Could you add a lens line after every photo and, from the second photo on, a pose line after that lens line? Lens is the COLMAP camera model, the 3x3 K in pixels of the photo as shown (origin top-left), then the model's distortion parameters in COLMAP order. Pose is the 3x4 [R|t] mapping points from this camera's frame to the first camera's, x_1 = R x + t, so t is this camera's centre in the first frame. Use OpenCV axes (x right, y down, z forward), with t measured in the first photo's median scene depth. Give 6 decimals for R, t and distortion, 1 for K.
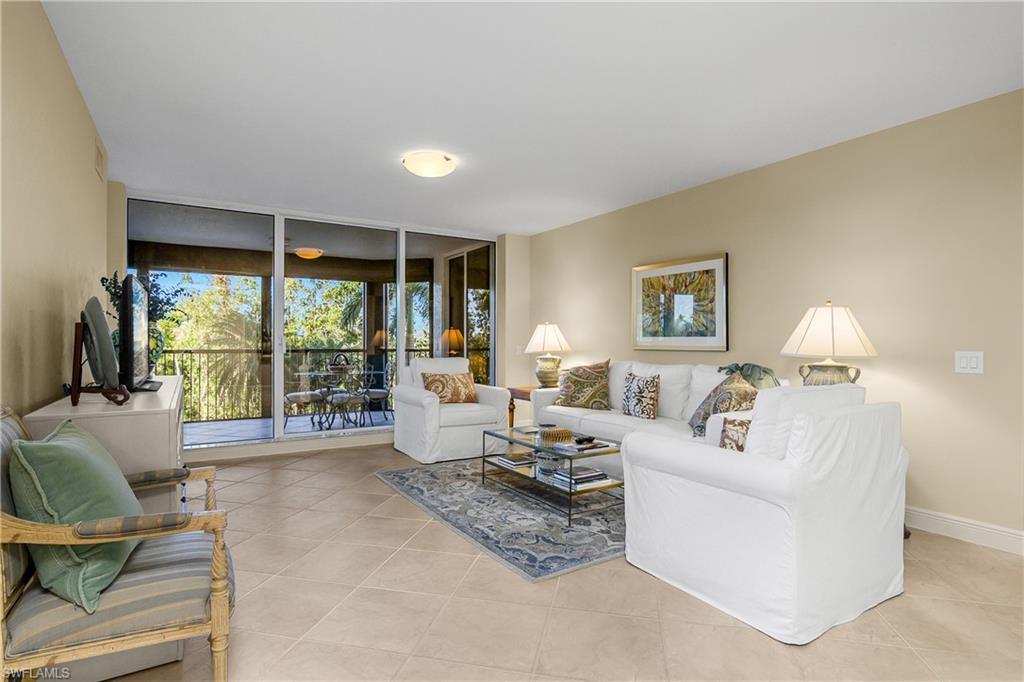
lens RADIAL K [[503.1, 0, 508.2], [0, 503.1, 340.7], [0, 0, 1]] dist [-0.018015, -0.000191]
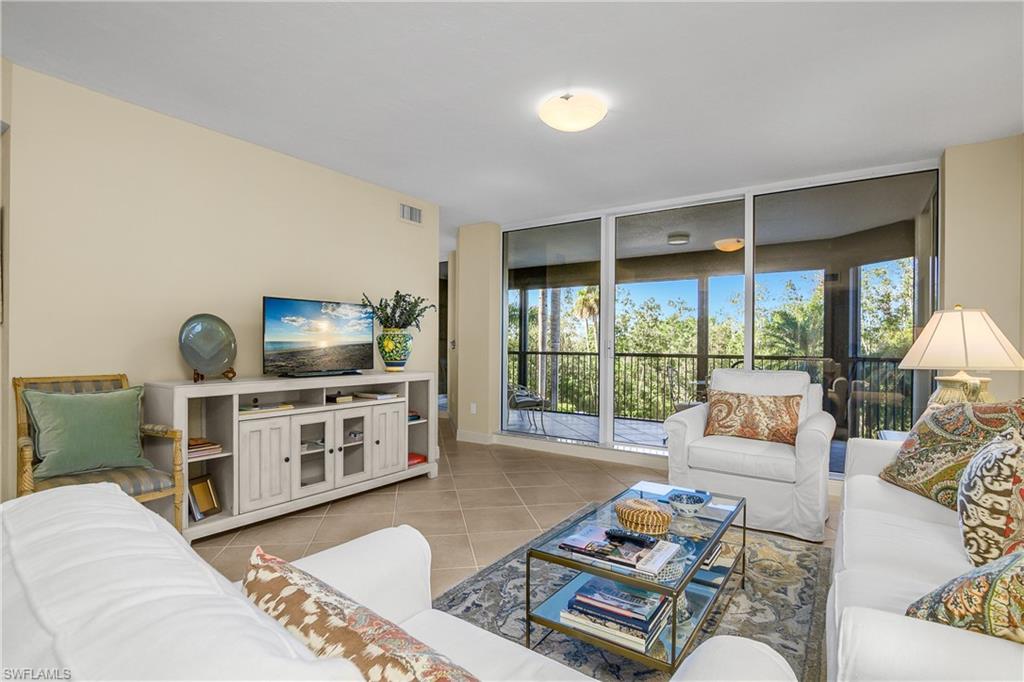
lens RADIAL K [[503.1, 0, 509.9], [0, 503.1, 338.3], [0, 0, 1]] dist [-0.018015, -0.000191]
pose [[0.387332, -0.008547, -0.921901, 0.455232], [-0.007664, 0.999893, -0.012490, 0.004162], [0.921908, 0.011903, 0.387225, 0.551372]]
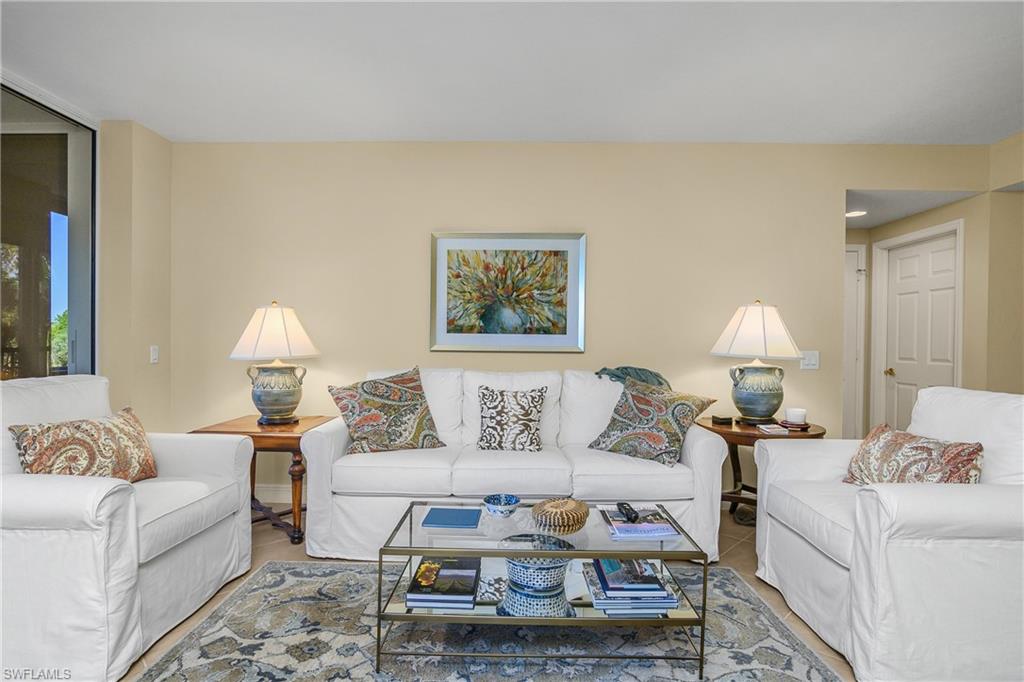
lens RADIAL K [[503.1, 0, 497.6], [0, 503.1, 346.2], [0, 0, 1]] dist [-0.018015, -0.000191]
pose [[0.554423, 0.001079, 0.832235, -0.322052], [-0.008283, 0.999957, 0.004222, 0.007611], [-0.832194, -0.009234, 0.554408, 0.642086]]
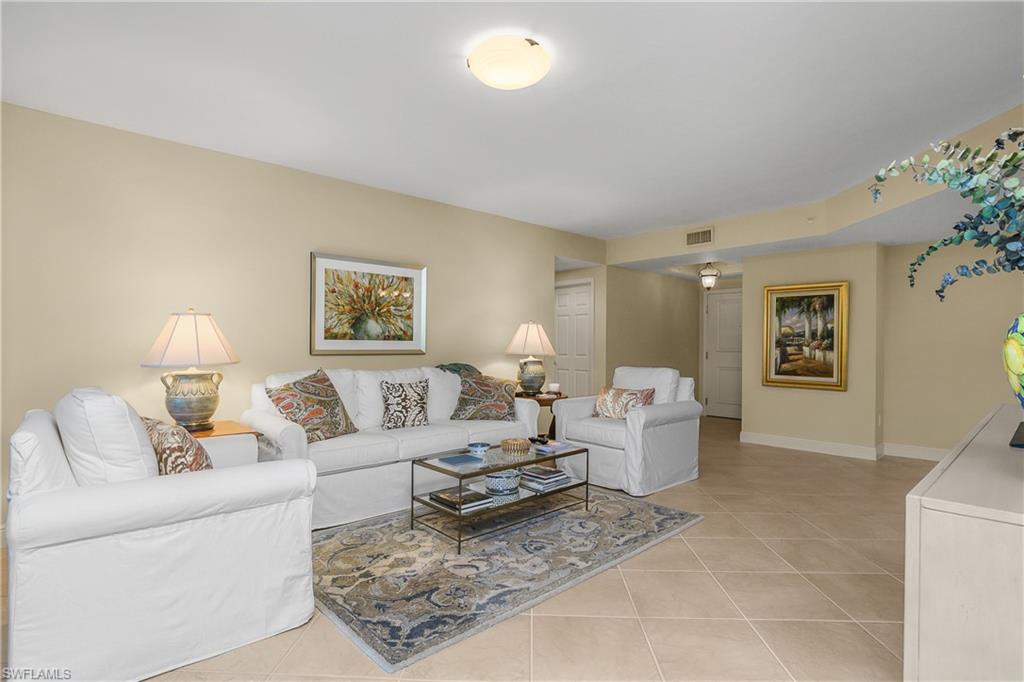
lens RADIAL K [[503.1, 0, 501.1], [0, 503.1, 348.1], [0, 0, 1]] dist [-0.018015, -0.000191]
pose [[-0.159351, -0.000659, 0.987222, -0.679890], [0.002009, 0.999997, 0.000992, 0.006392], [-0.987220, 0.002141, -0.159349, 0.984455]]
